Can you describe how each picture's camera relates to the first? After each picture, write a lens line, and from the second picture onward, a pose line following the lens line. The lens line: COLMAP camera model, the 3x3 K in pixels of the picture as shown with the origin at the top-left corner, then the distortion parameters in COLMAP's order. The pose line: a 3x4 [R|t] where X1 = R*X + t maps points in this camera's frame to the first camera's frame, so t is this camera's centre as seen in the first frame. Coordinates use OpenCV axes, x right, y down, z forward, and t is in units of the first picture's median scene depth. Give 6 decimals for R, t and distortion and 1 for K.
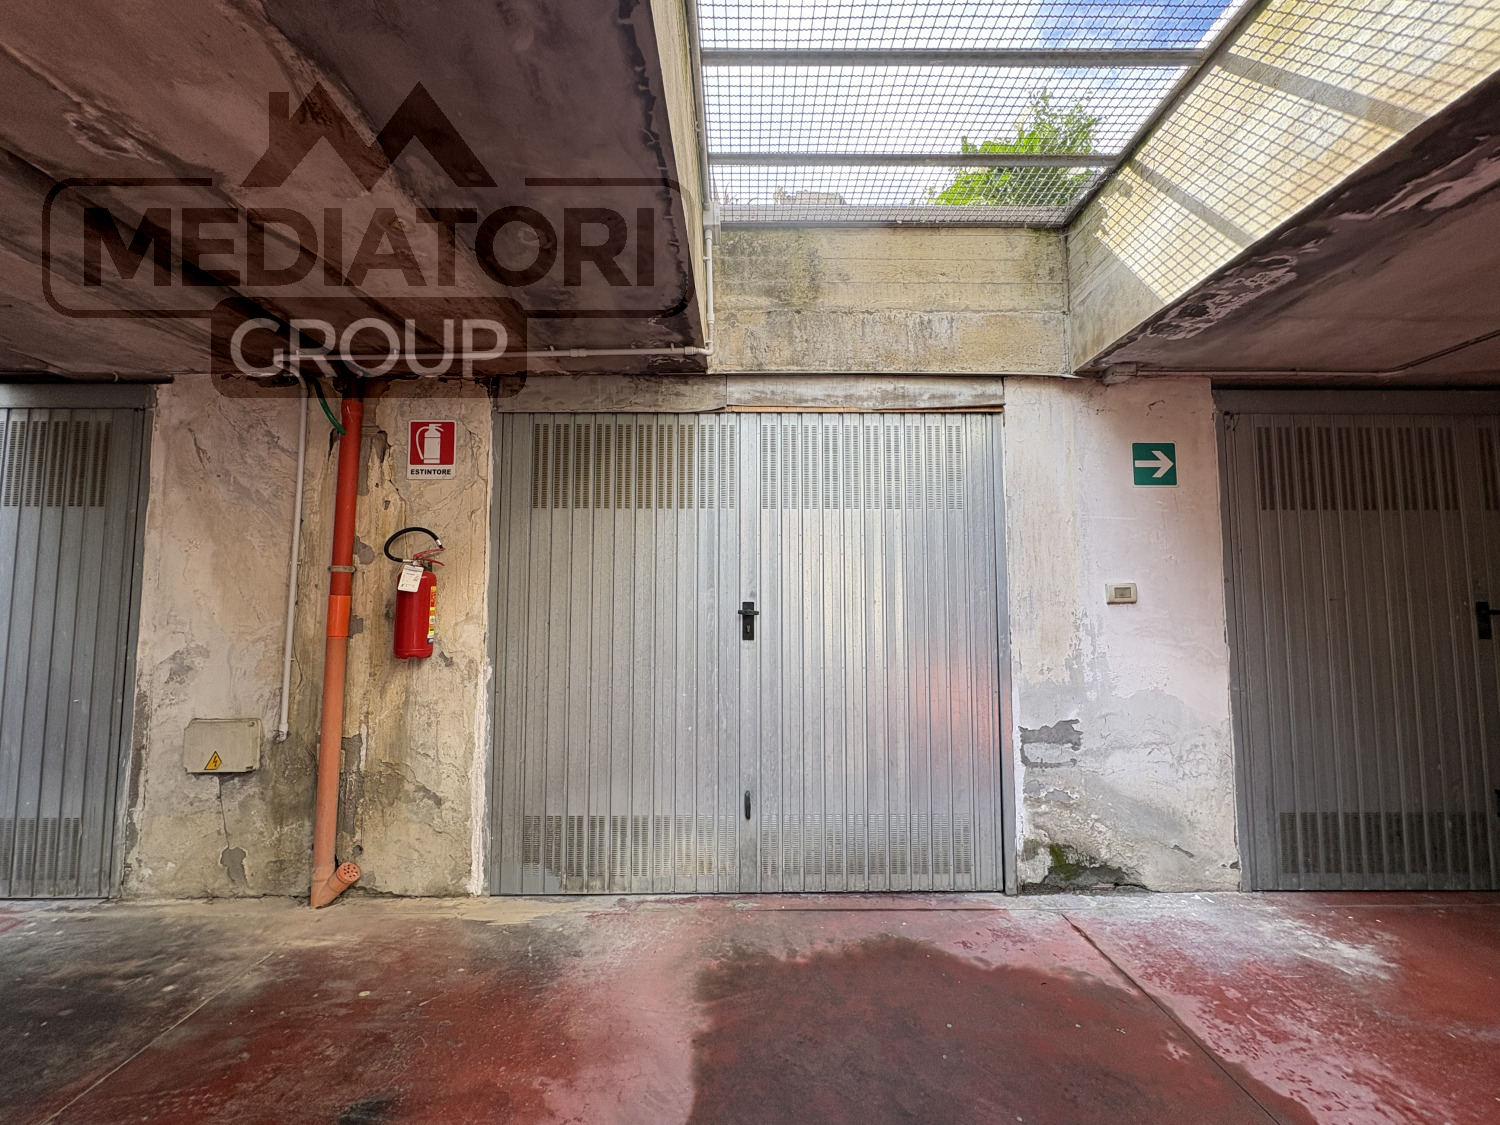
lens RADIAL K [[598.3, 0, 749.6], [0, 598.3, 561.1], [0, 0, 1]] dist [0.000960, 0.000115]
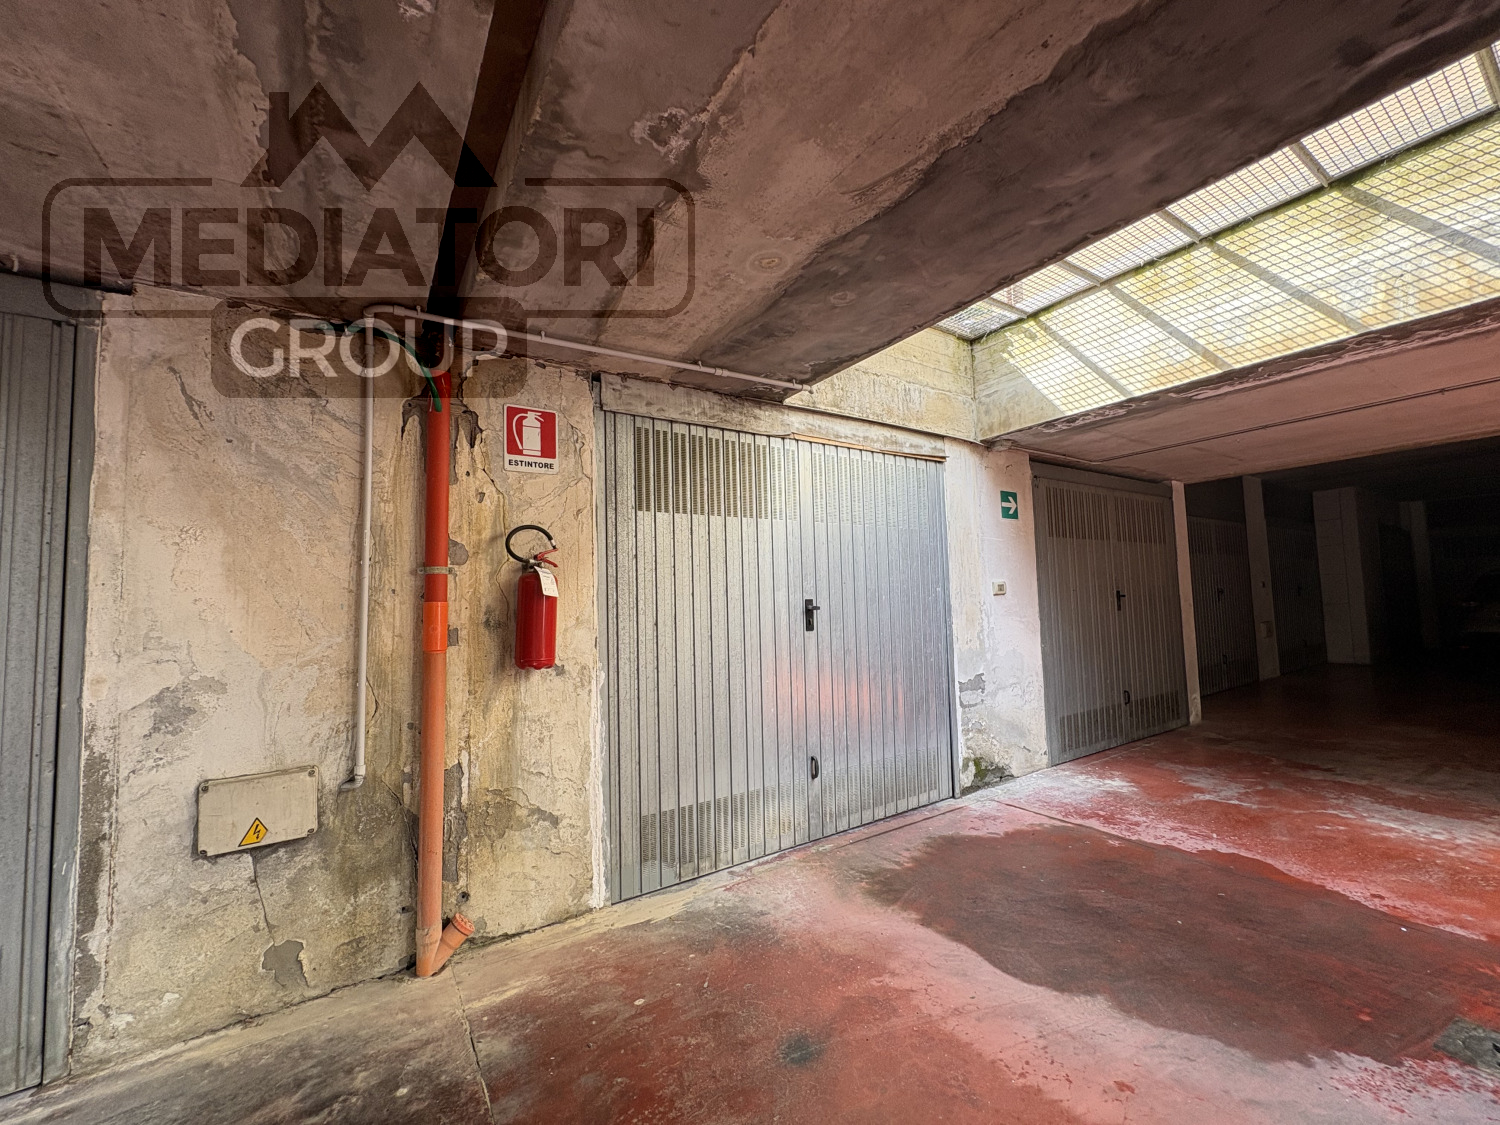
lens RADIAL K [[598.3, 0, 751.6], [0, 598.3, 561.1], [0, 0, 1]] dist [0.000960, 0.000115]
pose [[0.841792, 0.012368, 0.539660, -0.763987], [-0.011152, 0.999923, -0.005521, -0.000365], [-0.539686, -0.001371, 0.841865, 0.052669]]
